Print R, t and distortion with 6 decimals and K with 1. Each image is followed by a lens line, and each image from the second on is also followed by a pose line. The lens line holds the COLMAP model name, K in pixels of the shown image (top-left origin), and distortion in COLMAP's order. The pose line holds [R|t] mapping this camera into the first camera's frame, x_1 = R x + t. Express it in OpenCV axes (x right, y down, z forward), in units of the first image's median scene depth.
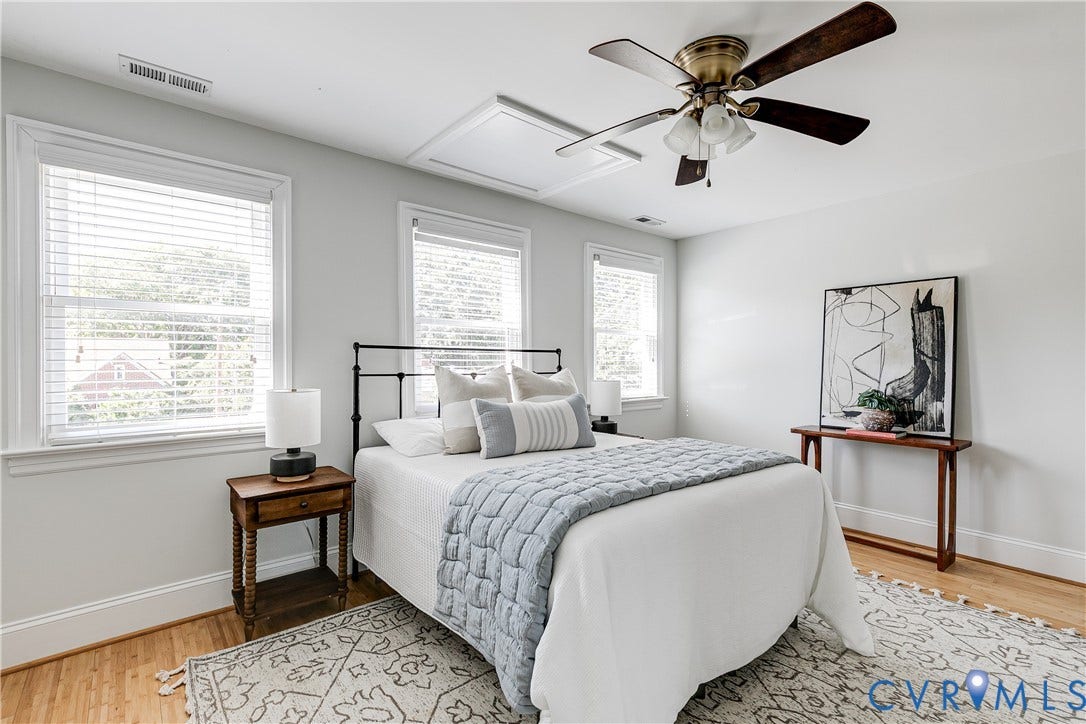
lens RADIAL K [[489.1, 0, 547.7], [0, 489.1, 364.4], [0, 0, 1]] dist [0.007004, -0.000092]
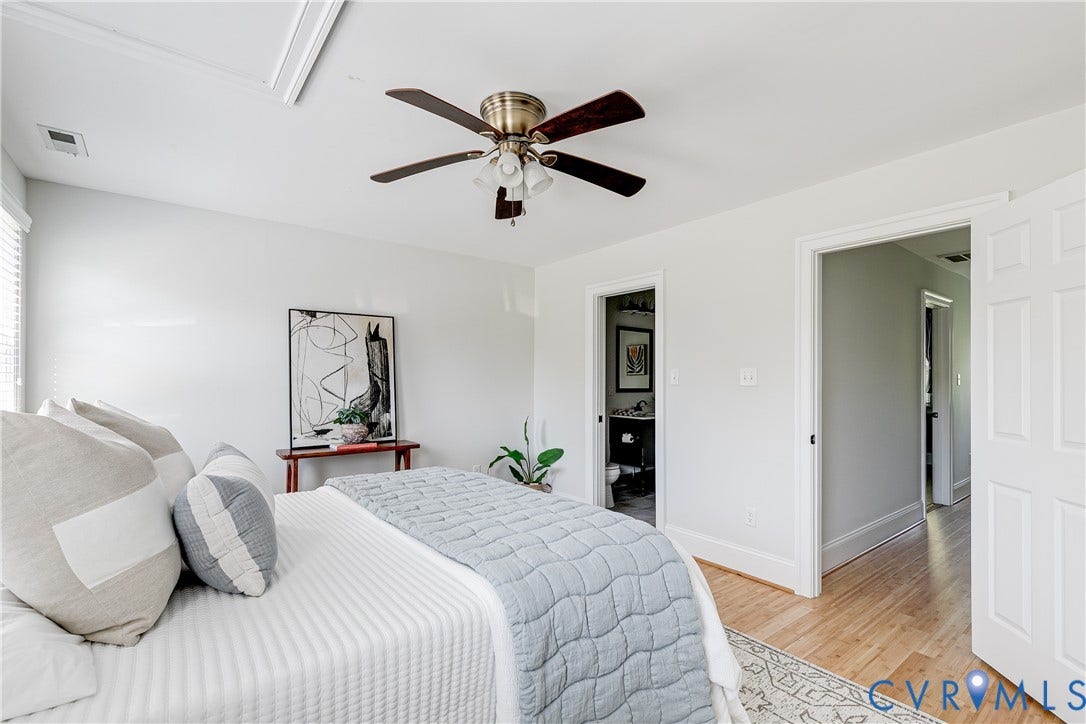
lens RADIAL K [[489.1, 0, 536.0], [0, 489.1, 377.9], [0, 0, 1]] dist [0.007004, -0.000092]
pose [[0.061119, 0.005078, 0.998118, -0.436098], [0.010077, 0.999933, -0.005704, -0.004264], [-0.998080, 0.010407, 0.061063, 0.520196]]
